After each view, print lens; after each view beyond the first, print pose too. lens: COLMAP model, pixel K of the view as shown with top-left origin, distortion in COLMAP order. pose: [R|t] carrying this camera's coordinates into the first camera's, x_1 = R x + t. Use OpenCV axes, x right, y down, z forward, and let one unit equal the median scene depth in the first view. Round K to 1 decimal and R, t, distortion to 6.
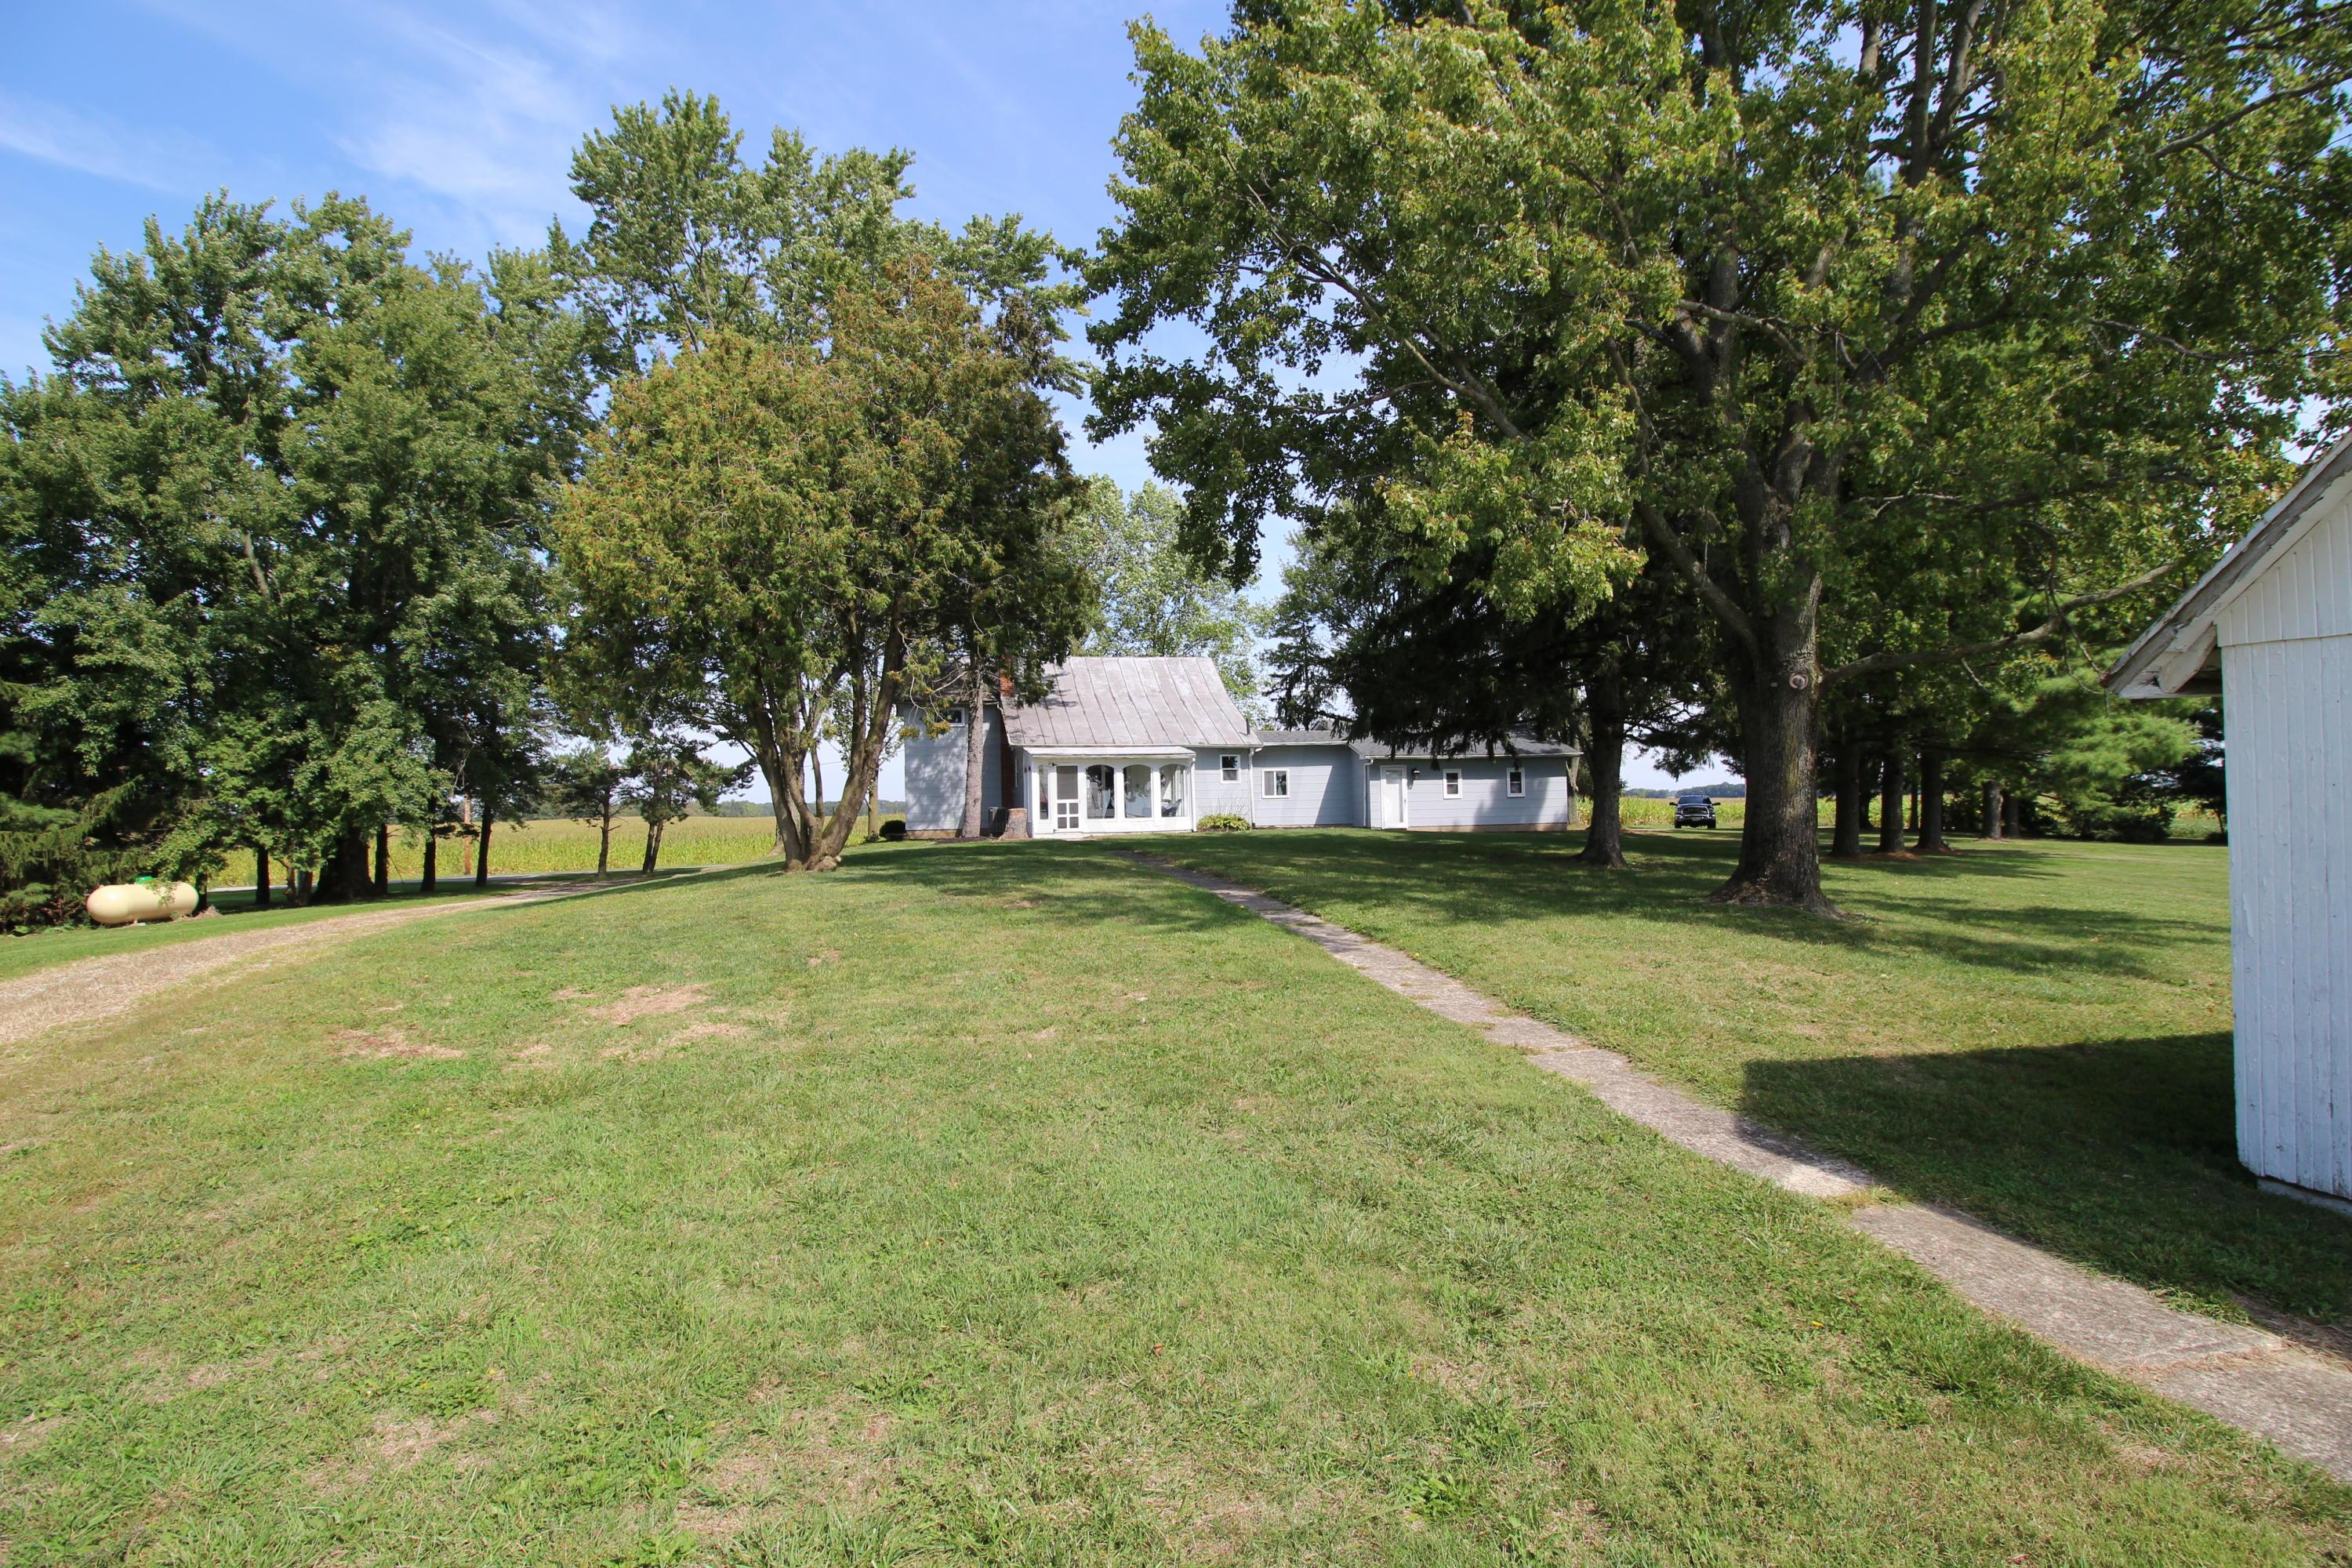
lens RADIAL K [[1157.0, 0, 1176.0], [0, 1157.0, 784.0], [0, 0, 1]] dist [-0.000887, -0.000173]
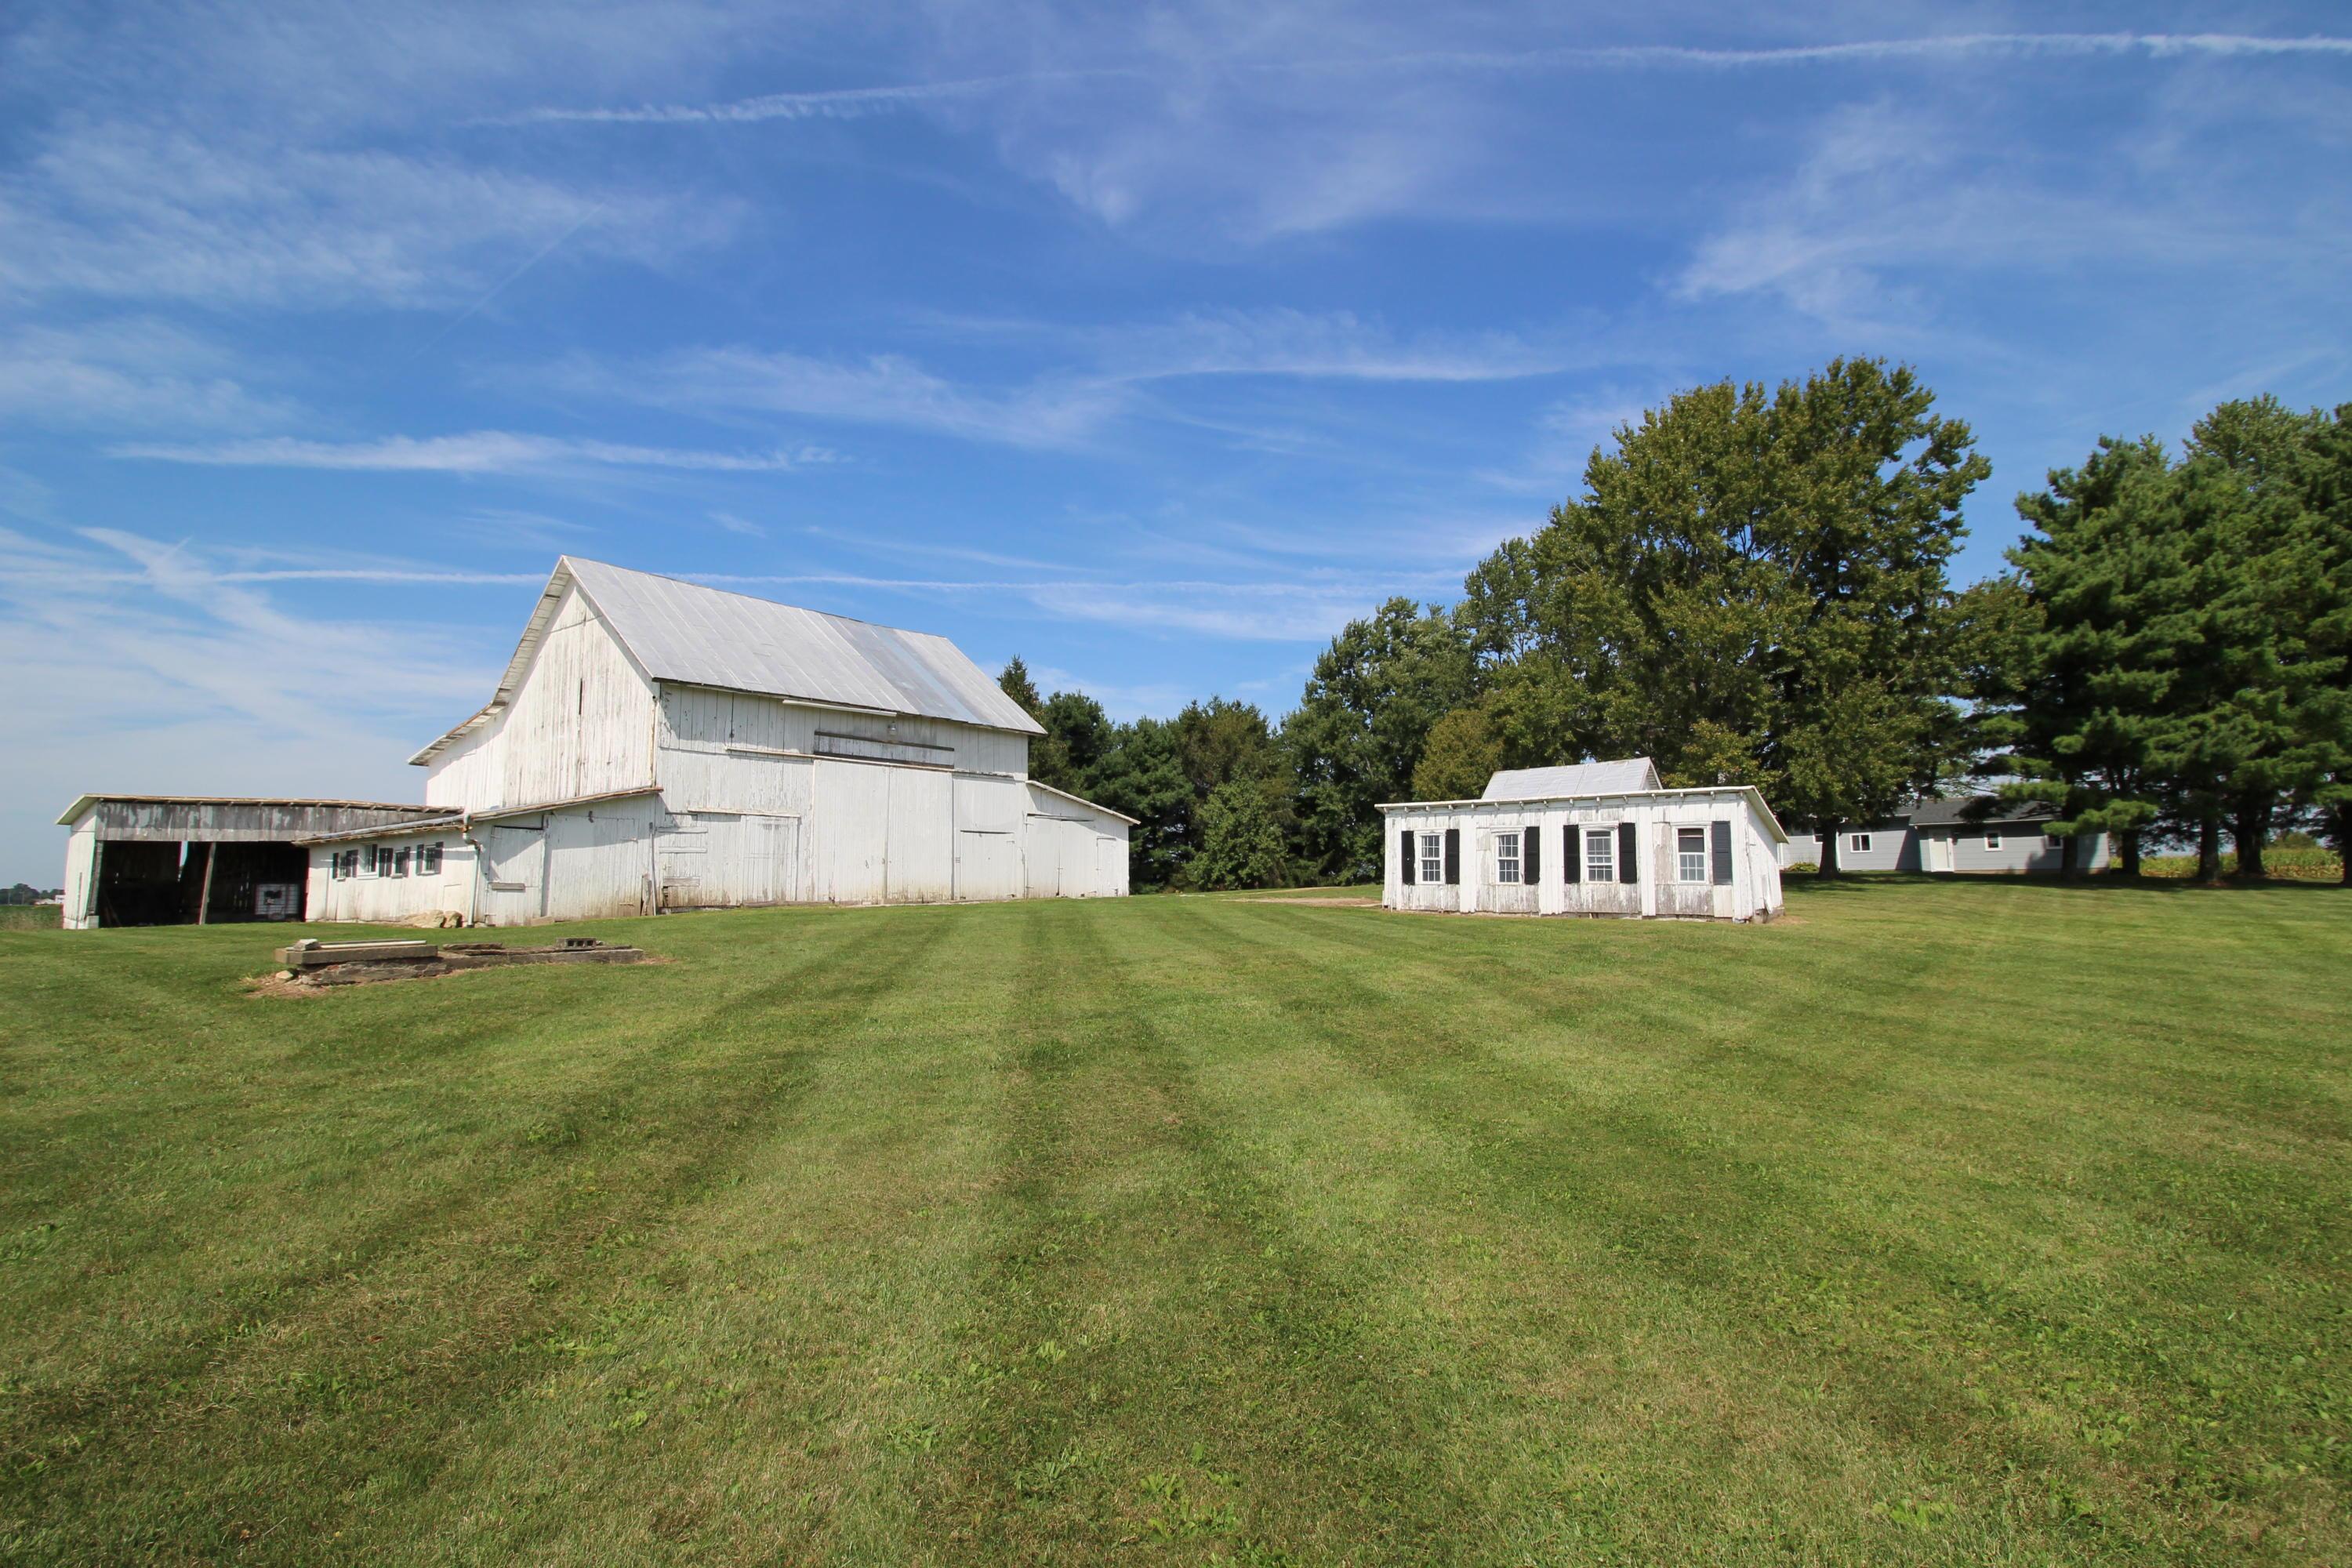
lens RADIAL K [[1064.0, 0, 1185.0], [0, 1064.0, 771.9], [0, 0, 1]] dist [-0.016265, -0.000565]
pose [[0.621128, -0.065853, -0.780938, 0.822083], [0.029654, 0.997725, -0.060548, -0.046907], [0.783148, 0.014450, 0.621667, -0.805612]]
